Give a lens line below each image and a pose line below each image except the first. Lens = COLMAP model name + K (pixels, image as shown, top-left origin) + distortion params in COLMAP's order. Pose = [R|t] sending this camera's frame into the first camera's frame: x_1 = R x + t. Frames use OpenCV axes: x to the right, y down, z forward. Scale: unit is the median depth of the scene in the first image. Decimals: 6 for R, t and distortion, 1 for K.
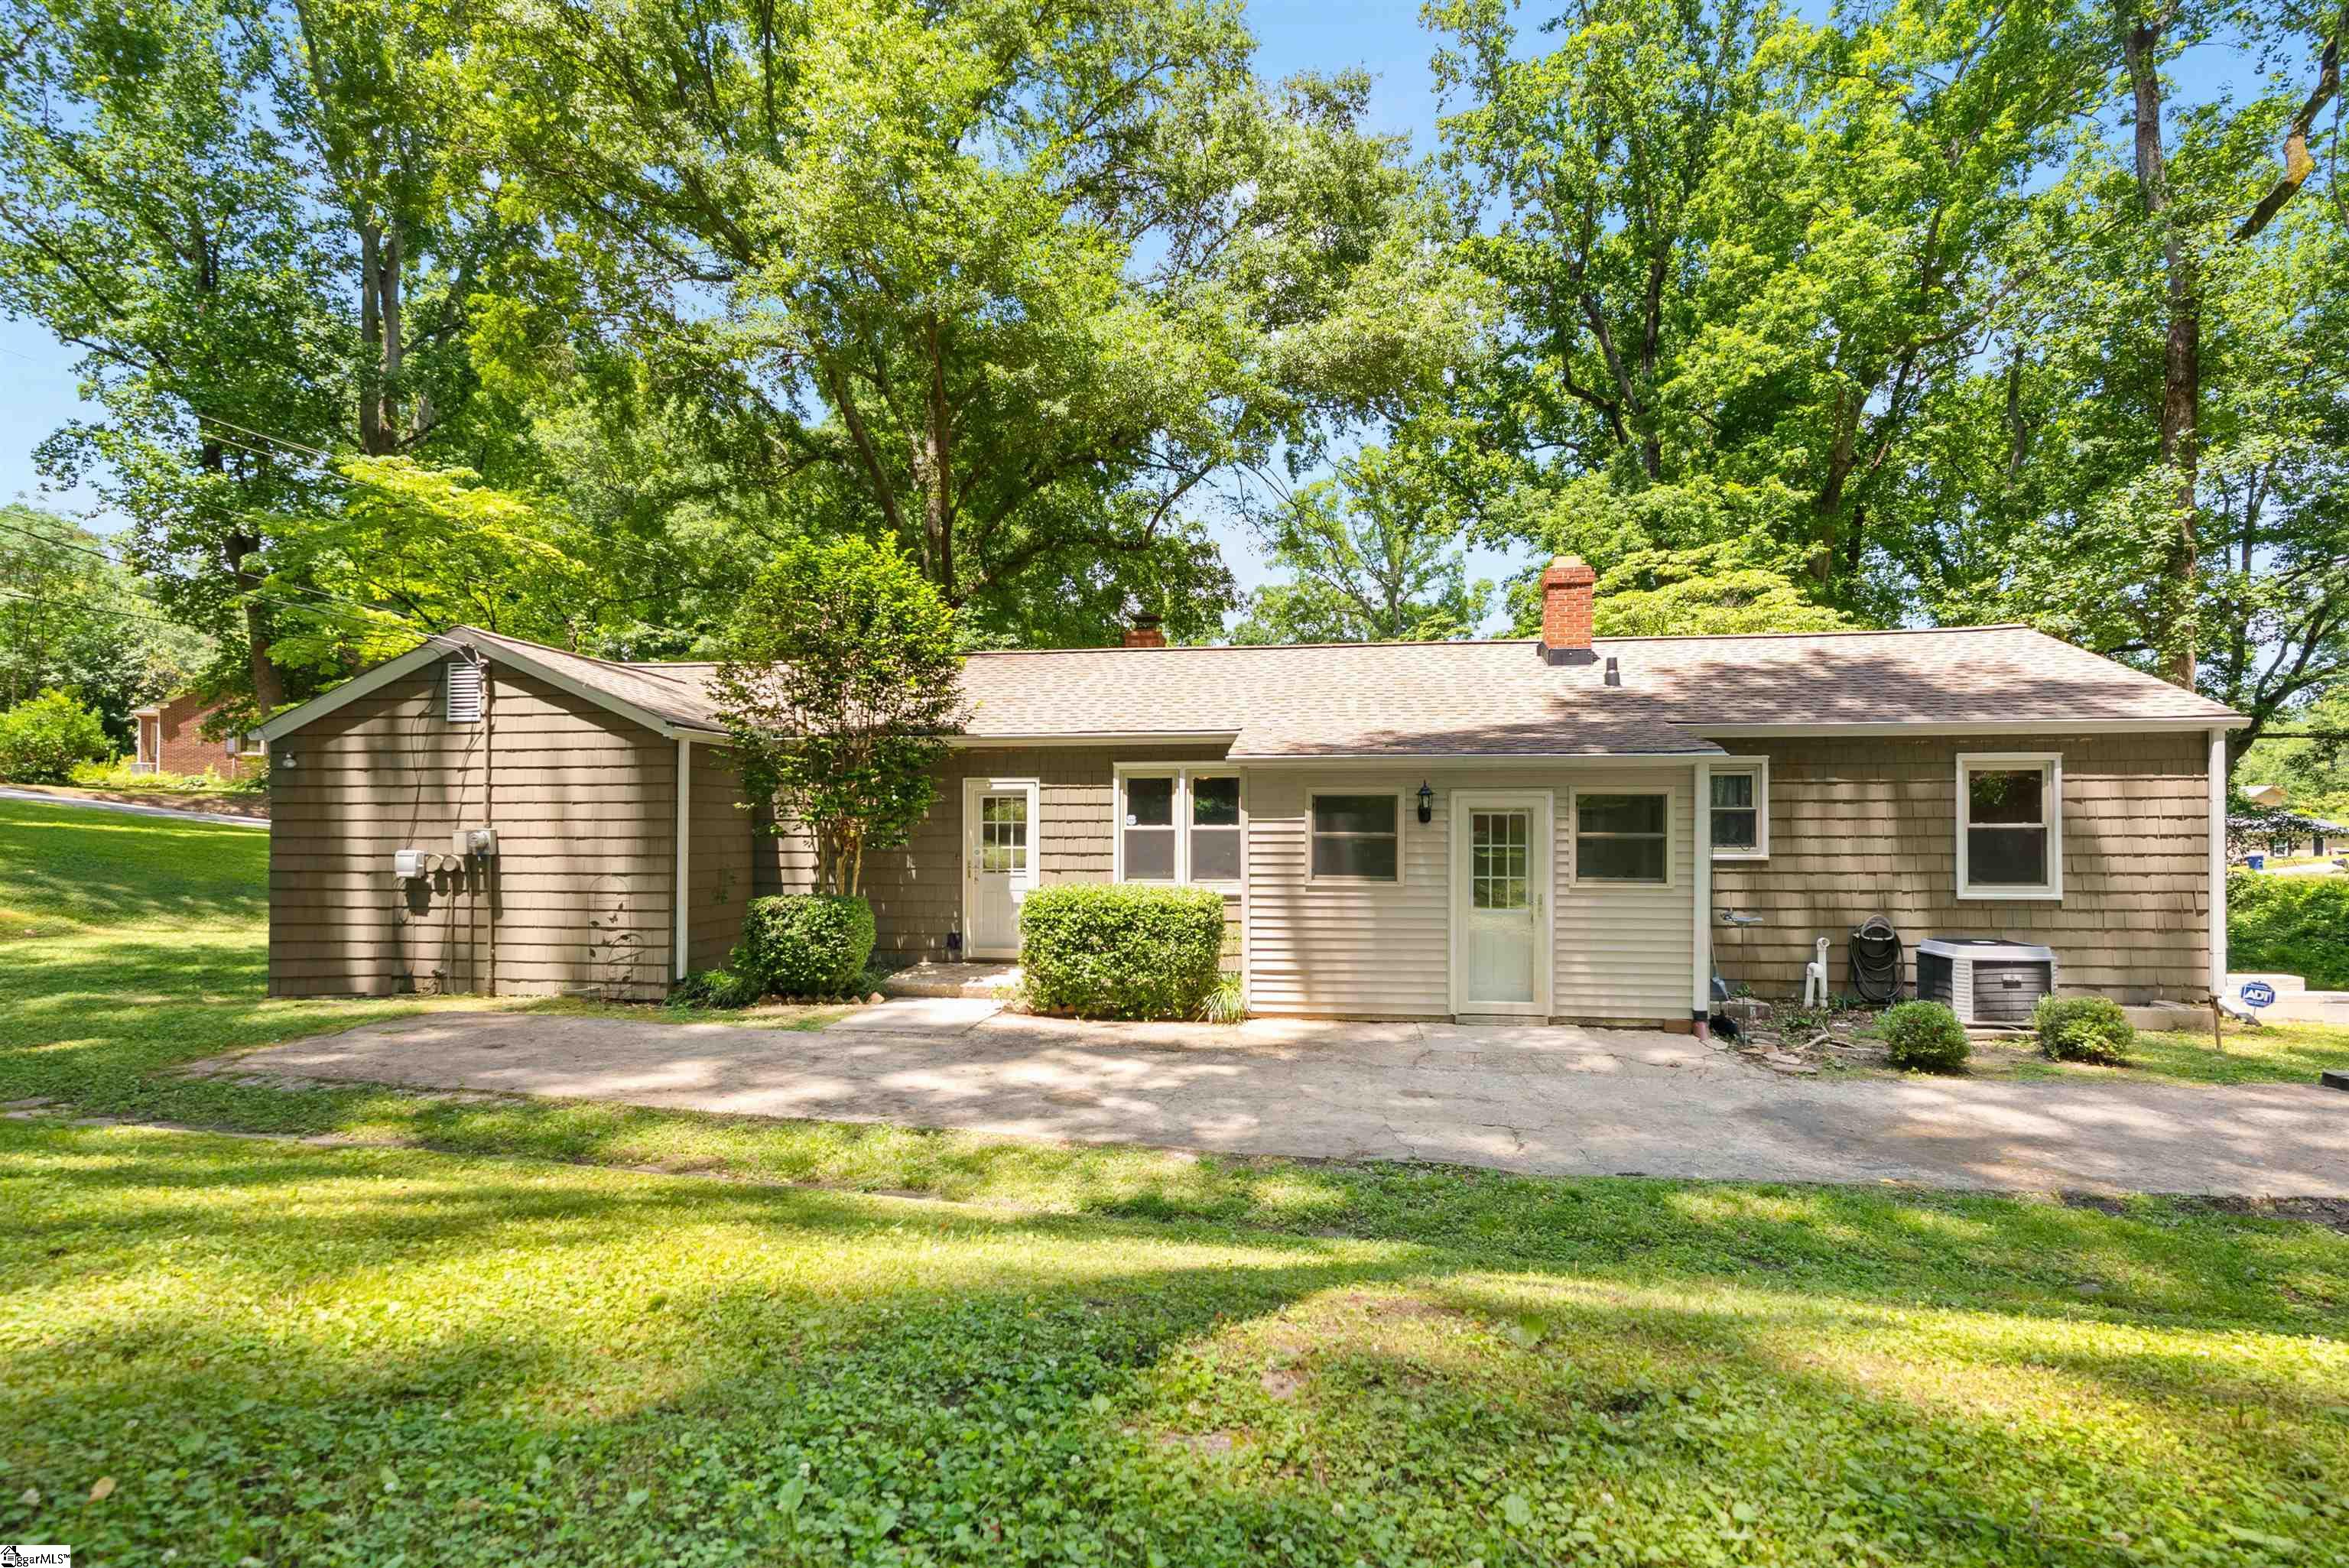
lens RADIAL K [[1078.6, 0, 1177.1], [0, 1078.6, 814.5], [0, 0, 1]] dist [-0.000455, 0.000011]
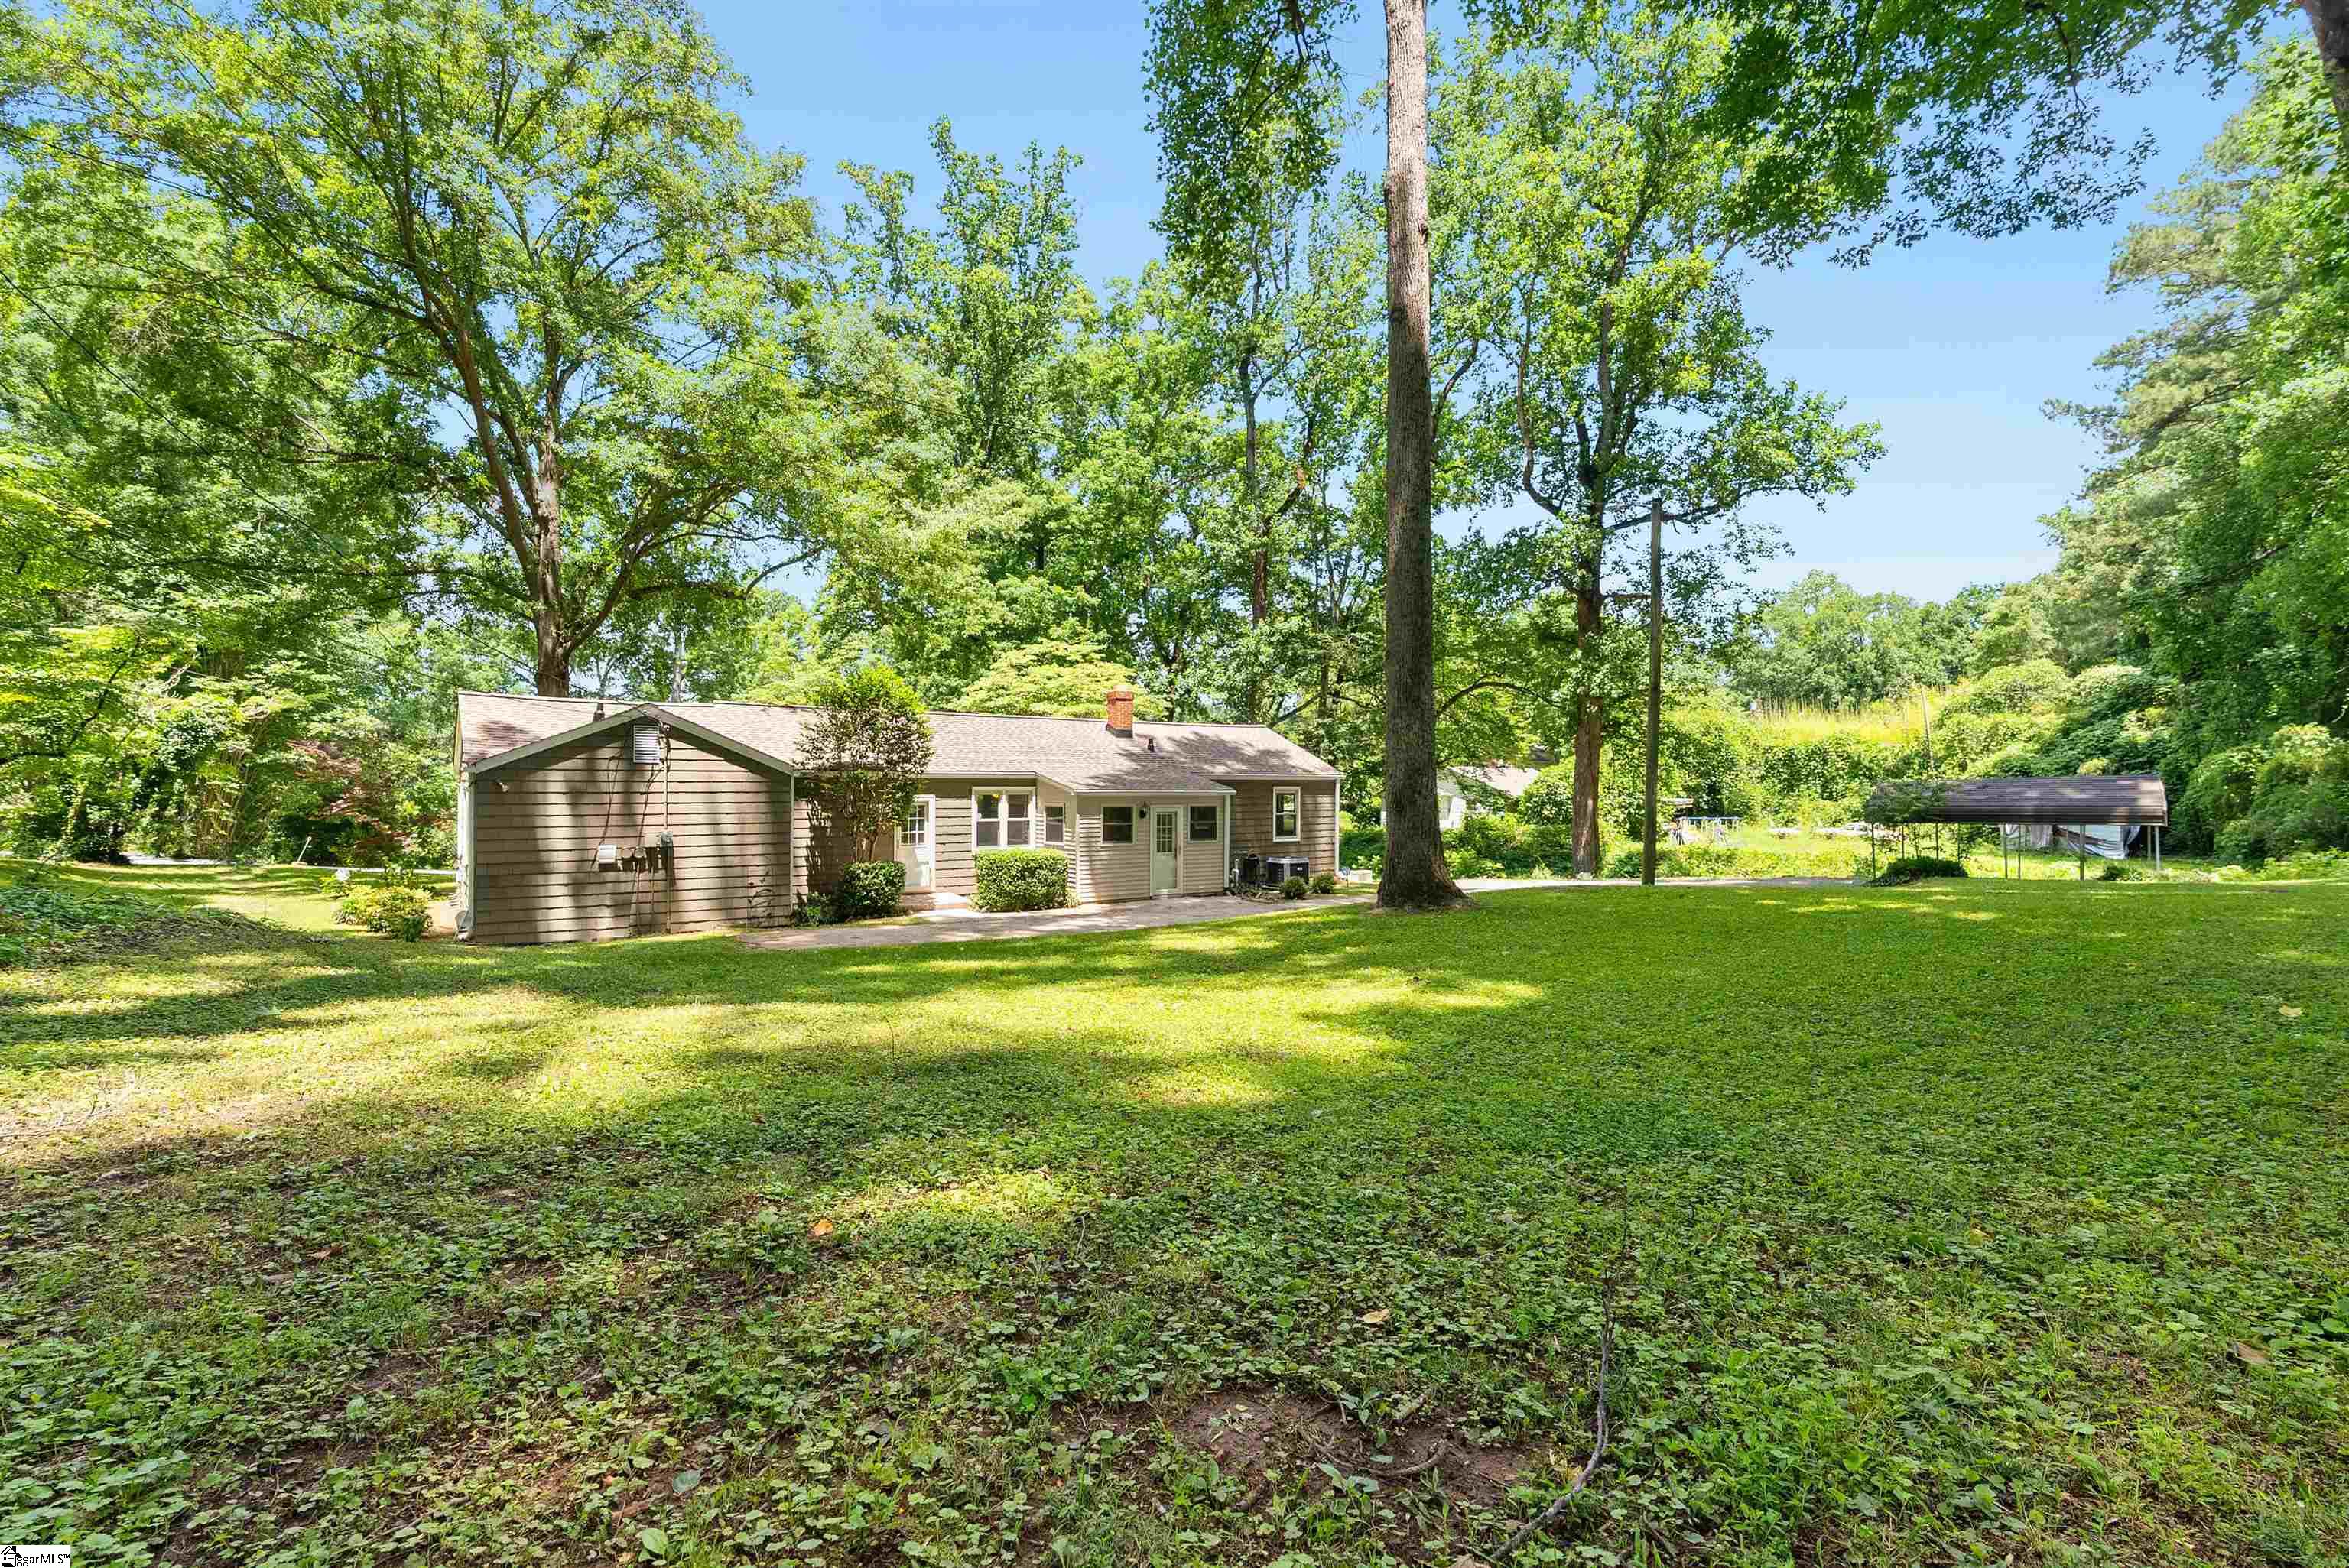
lens RADIAL K [[1078.6, 0, 1177.1], [0, 1078.6, 814.5], [0, 0, 1]] dist [-0.000455, 0.000011]
pose [[0.712202, -0.016835, 0.701773, -1.224429], [-0.012762, 0.999237, 0.036923, -0.079337], [-0.701859, -0.035253, 0.711443, -0.677915]]
